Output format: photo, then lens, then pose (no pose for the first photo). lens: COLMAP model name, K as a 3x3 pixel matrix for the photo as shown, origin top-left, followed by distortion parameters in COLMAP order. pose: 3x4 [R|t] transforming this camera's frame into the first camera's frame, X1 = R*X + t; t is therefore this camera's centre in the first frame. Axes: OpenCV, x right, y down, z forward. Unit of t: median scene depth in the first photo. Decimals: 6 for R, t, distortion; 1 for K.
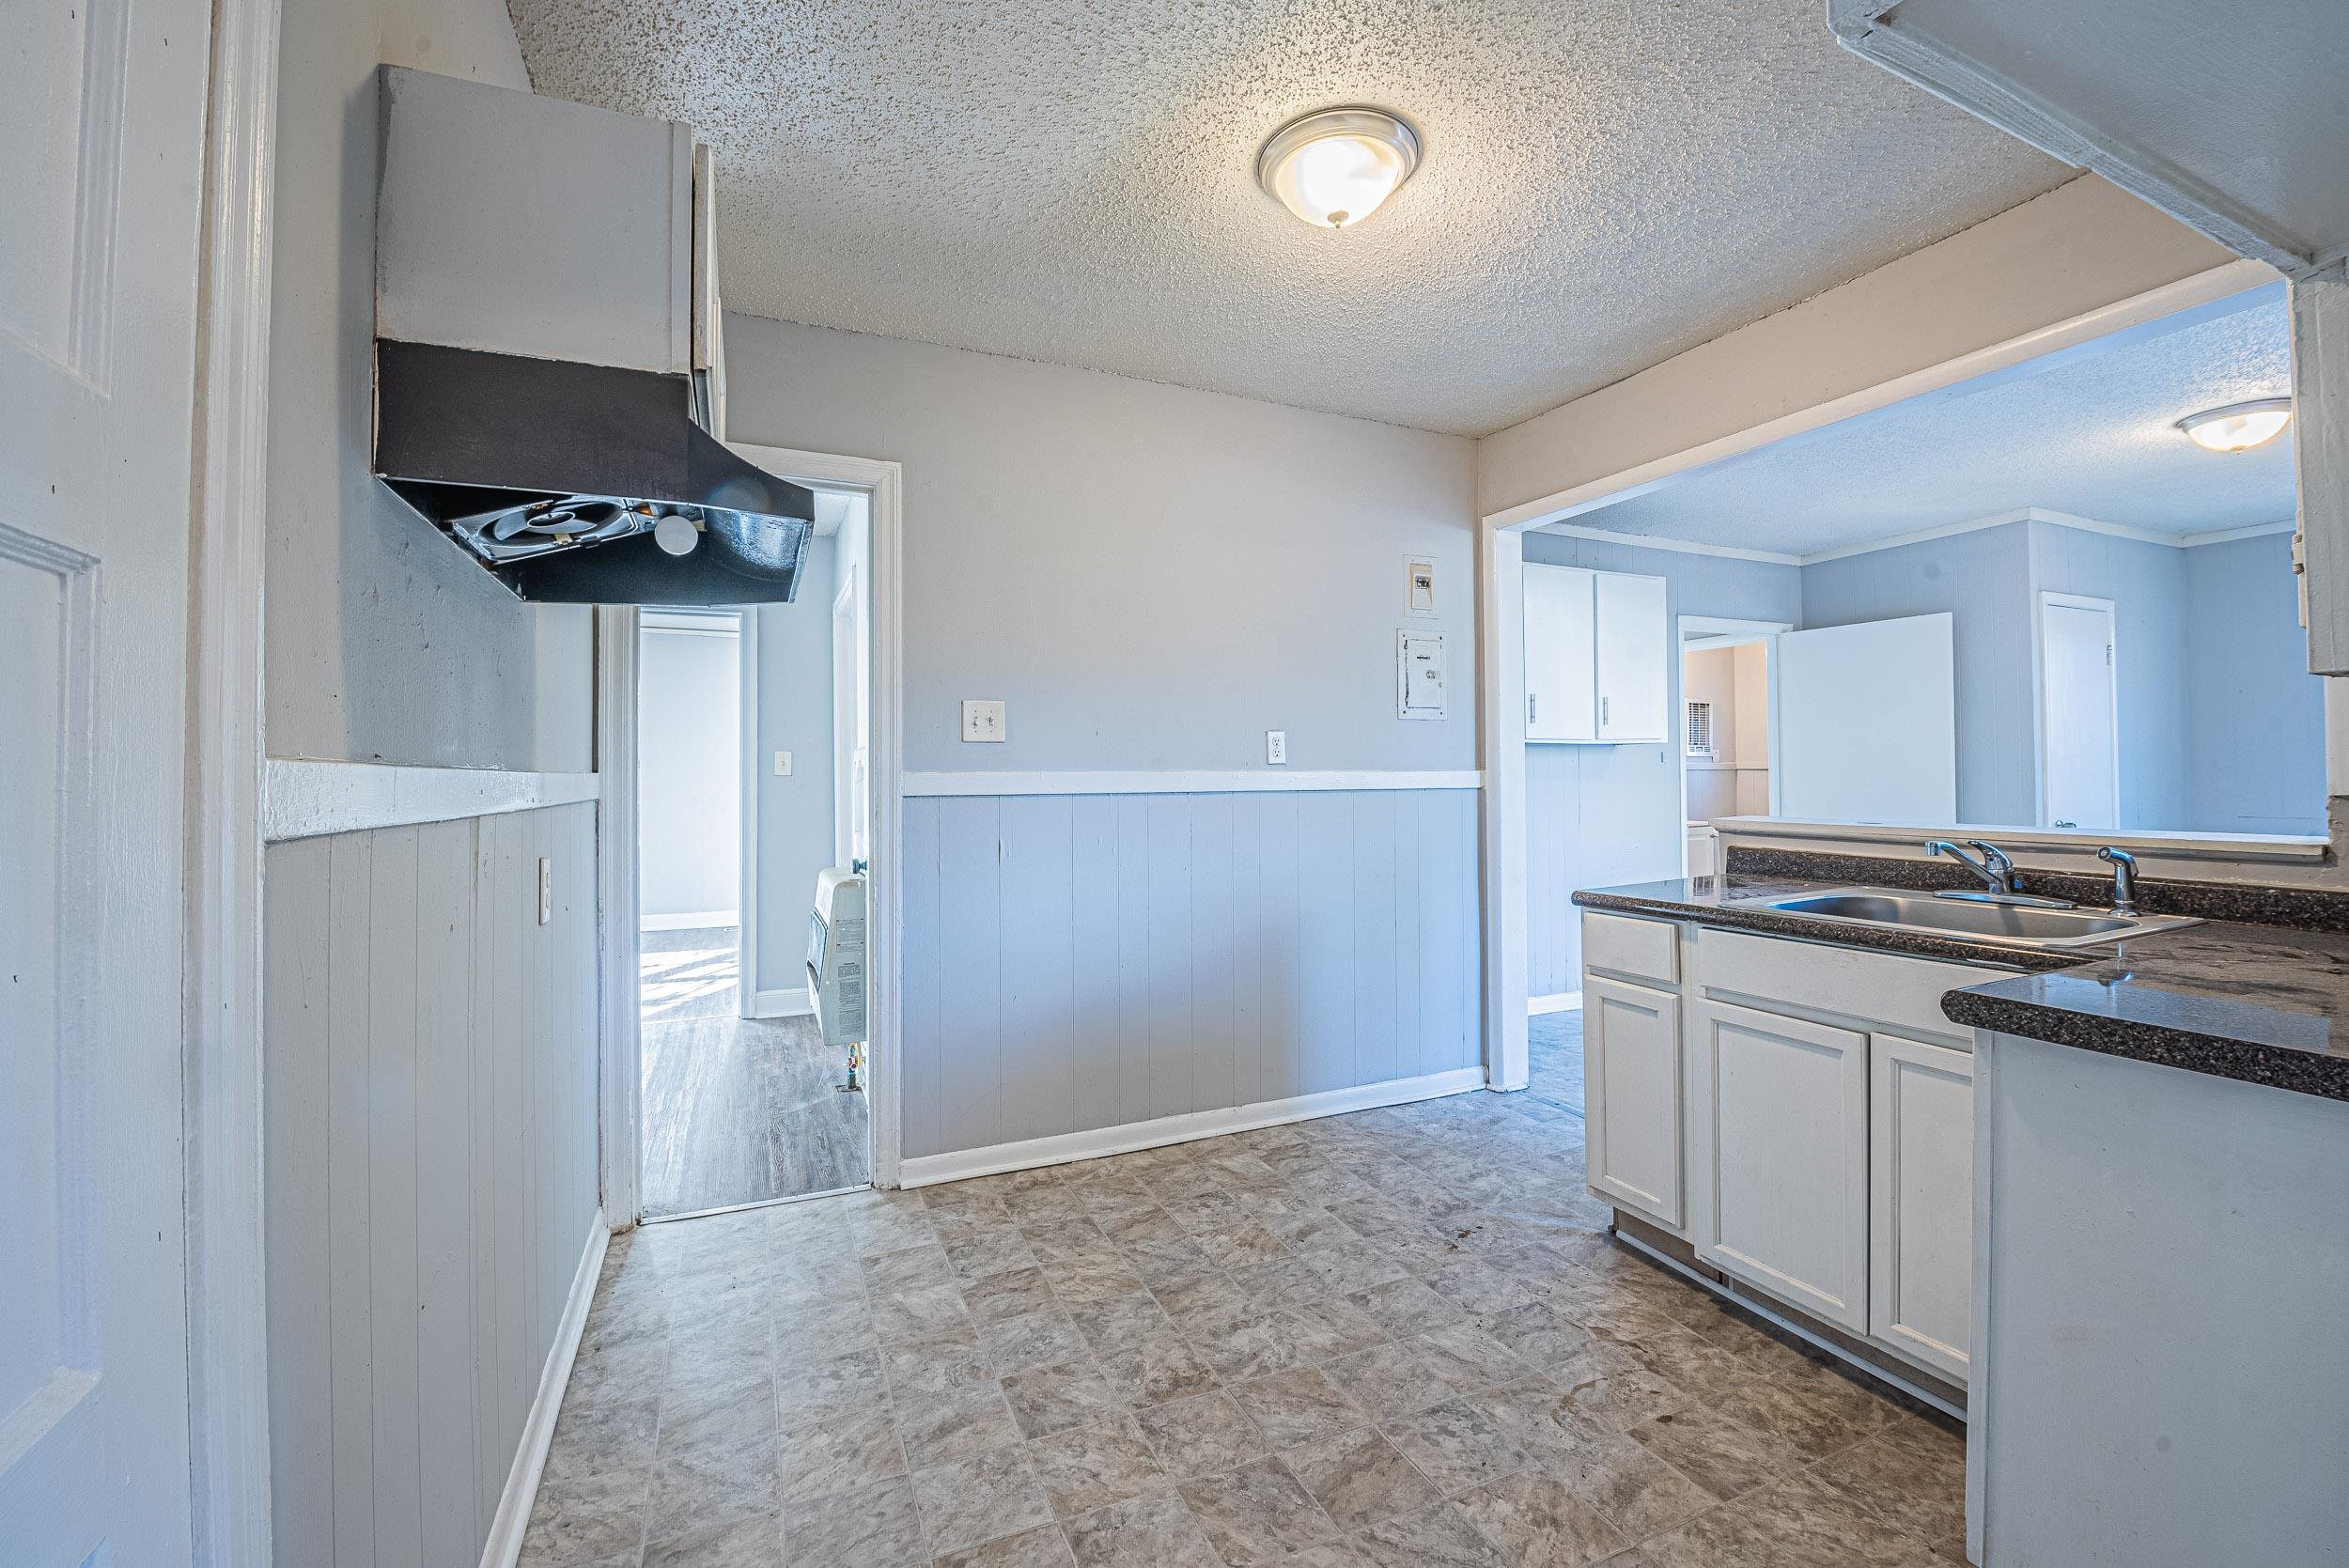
lens RADIAL K [[932.4, 0, 1160.7], [0, 932.4, 772.4], [0, 0, 1]] dist [-0.000090, -0.000065]
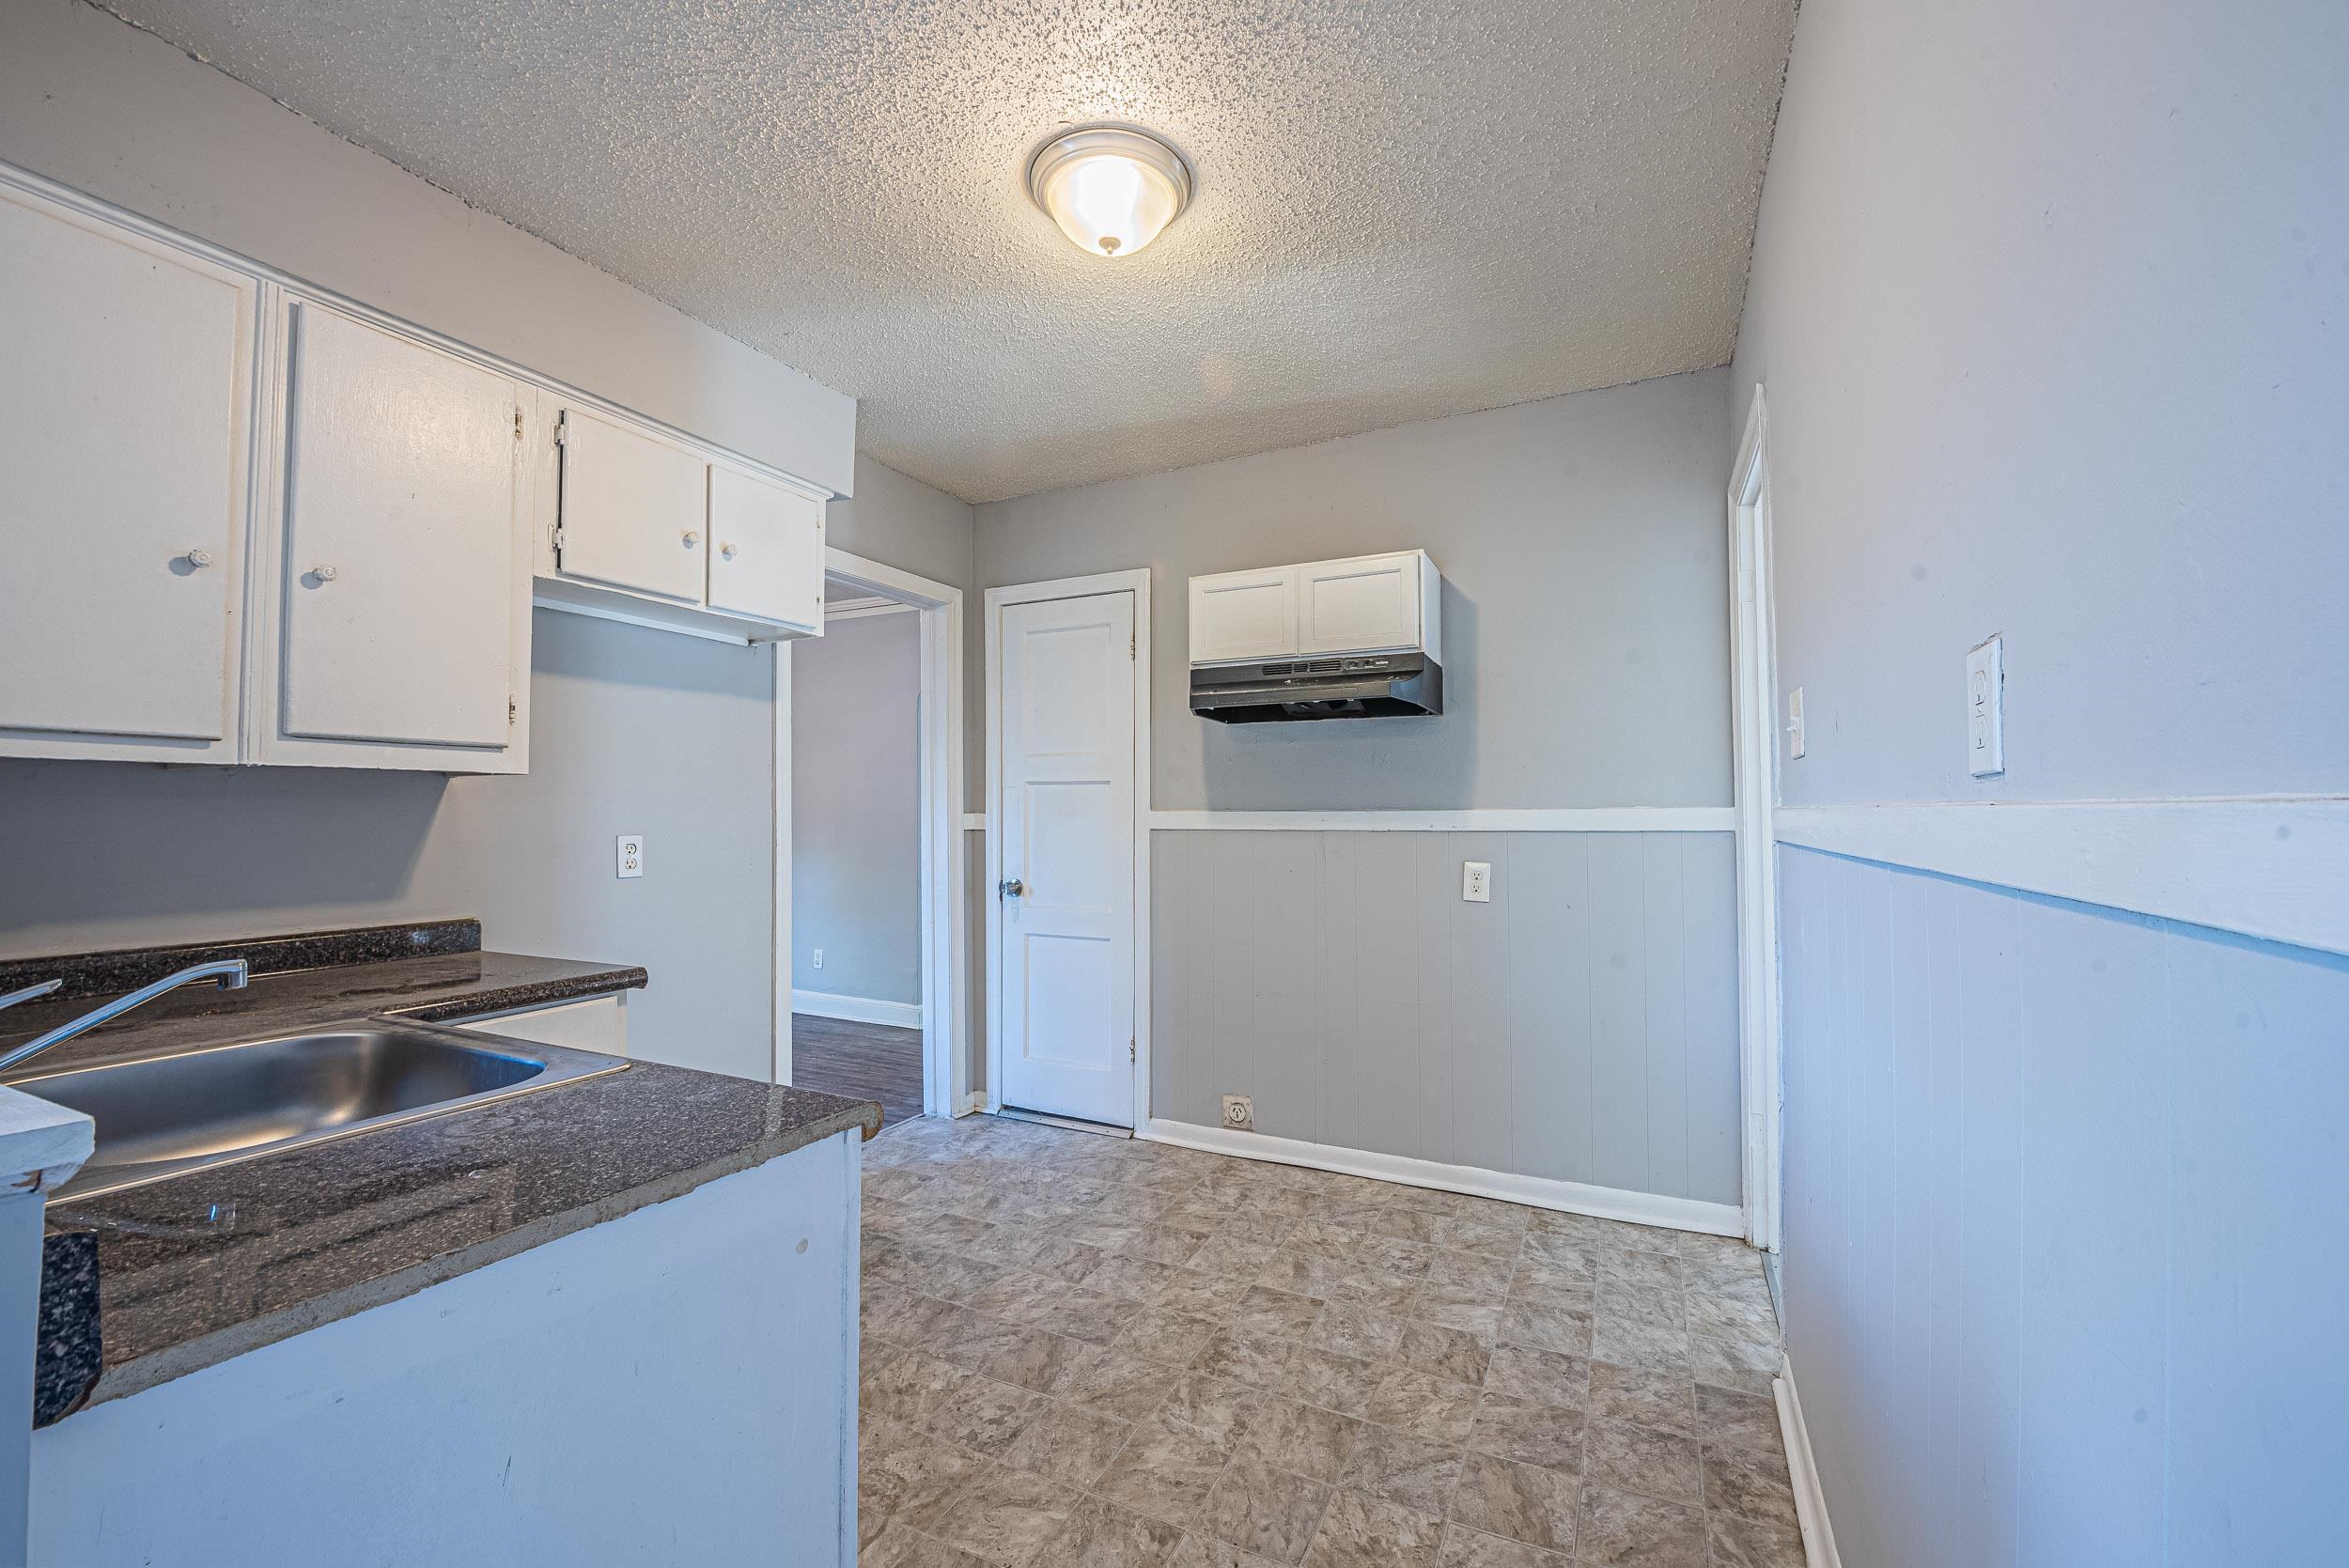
lens RADIAL K [[948.2, 0, 1174.5], [0, 948.2, 784.0], [0, 0, 1]] dist [-0.001226, -0.006475]
pose [[-0.757772, -0.012330, -0.652403, 0.848508], [0.011231, 0.999427, -0.031933, -0.001317], [0.652423, -0.031525, -0.757199, 1.925662]]
